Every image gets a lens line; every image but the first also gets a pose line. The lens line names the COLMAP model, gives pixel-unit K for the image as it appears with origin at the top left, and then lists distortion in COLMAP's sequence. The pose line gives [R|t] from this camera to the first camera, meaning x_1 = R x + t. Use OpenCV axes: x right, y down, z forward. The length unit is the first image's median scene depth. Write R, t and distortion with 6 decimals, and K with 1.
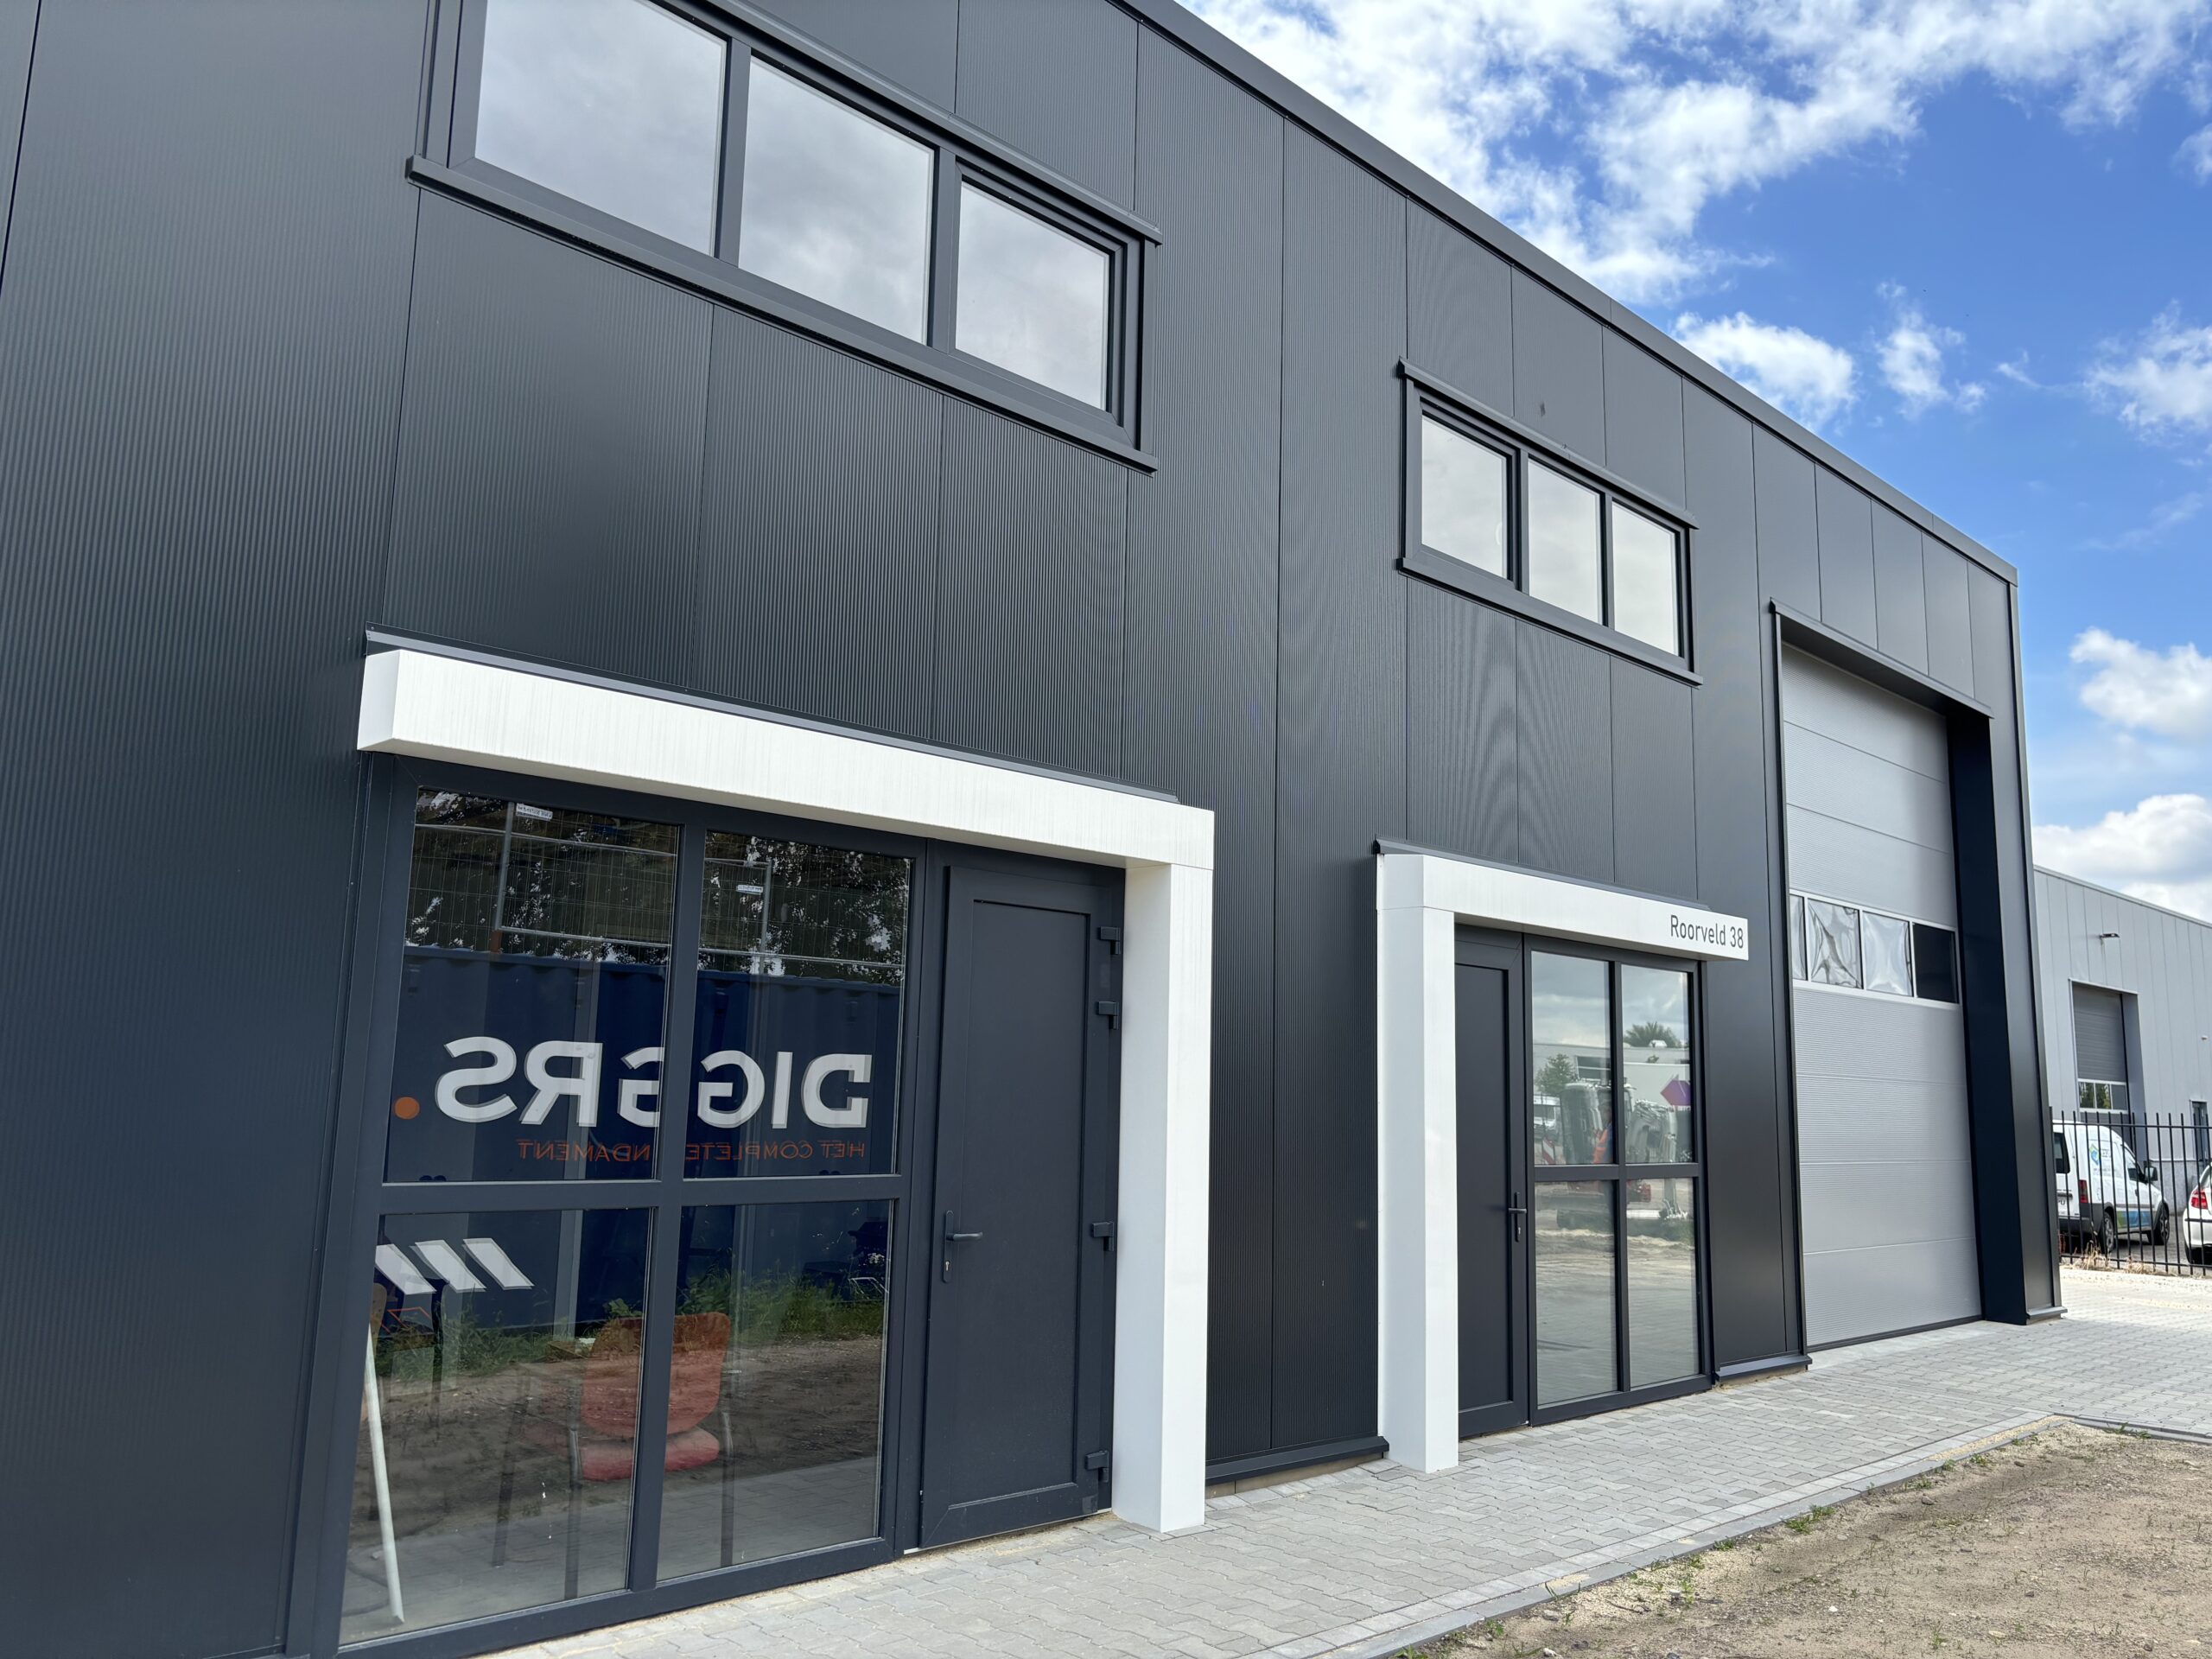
lens RADIAL K [[1667.1, 0, 1092.5], [0, 1667.1, 835.3], [0, 0, 1]] dist [0.003232, 0.001586]
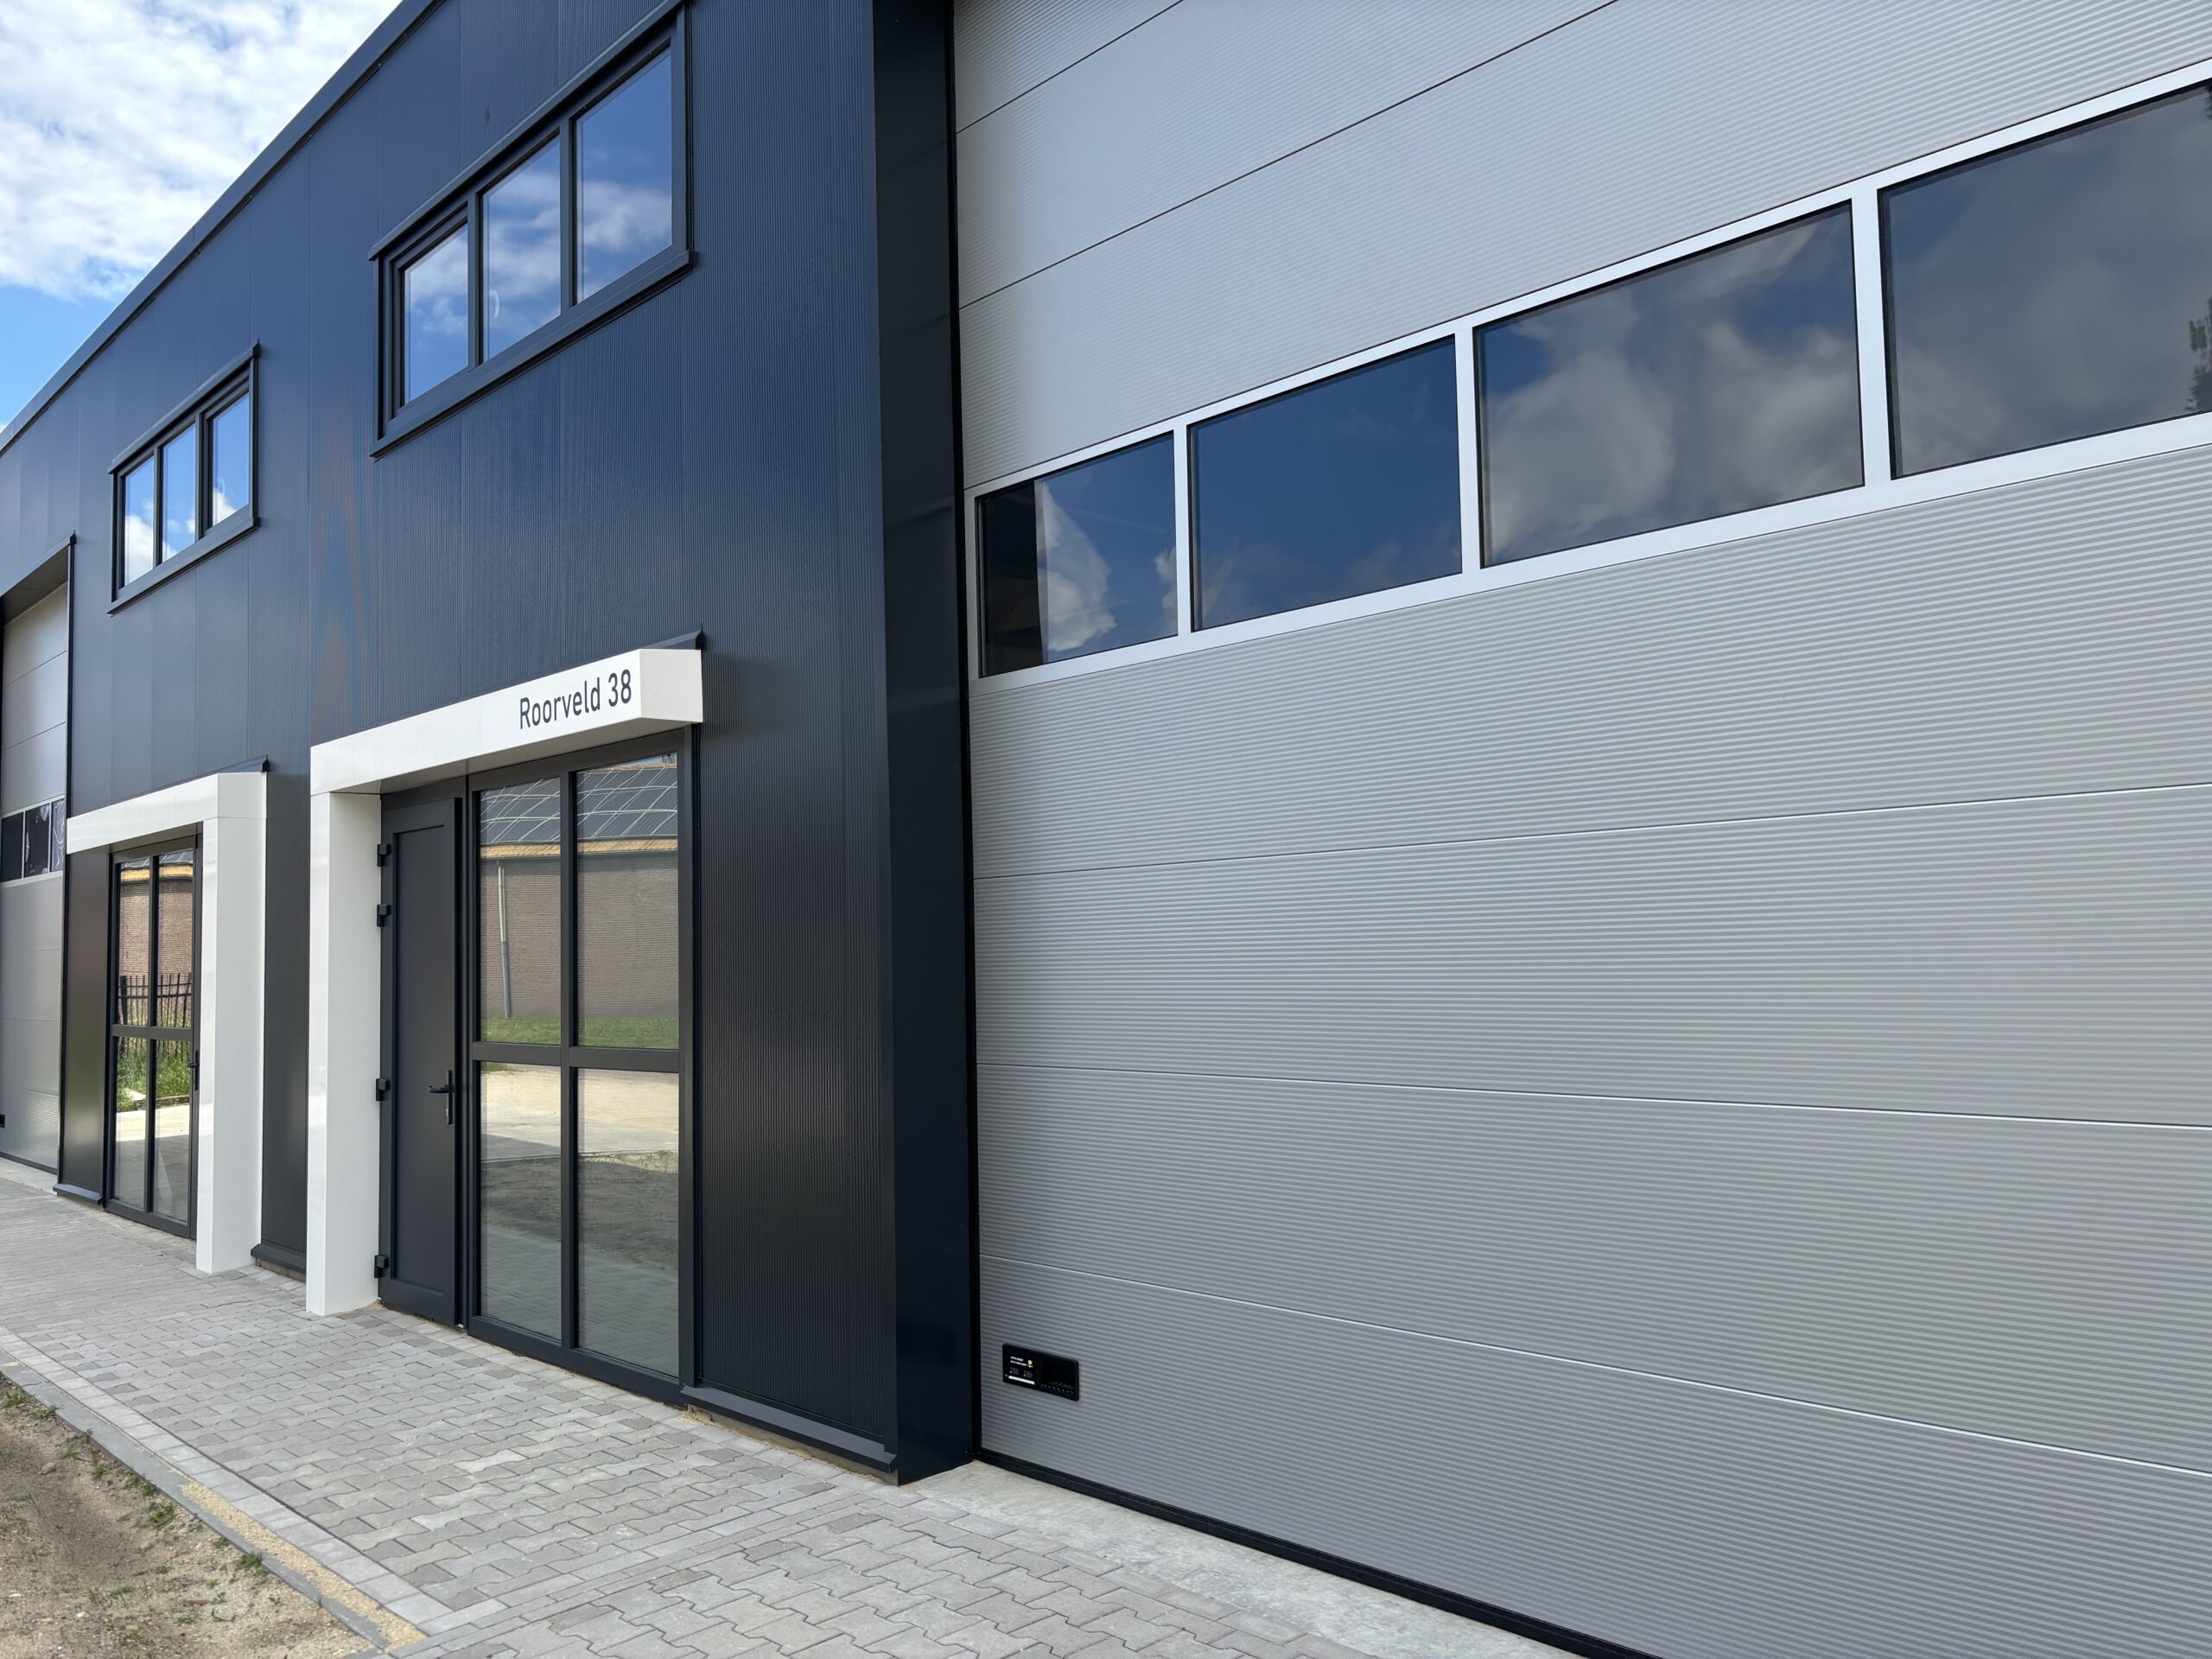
lens RADIAL K [[1667.1, 0, 1092.5], [0, 1667.1, 835.3], [0, 0, 1]] dist [0.003232, 0.001586]
pose [[0.000018, -0.088217, -0.996101, 1.084900], [0.187203, 0.978492, -0.086654, 0.218215], [0.982321, -0.186472, 0.016532, 1.260960]]
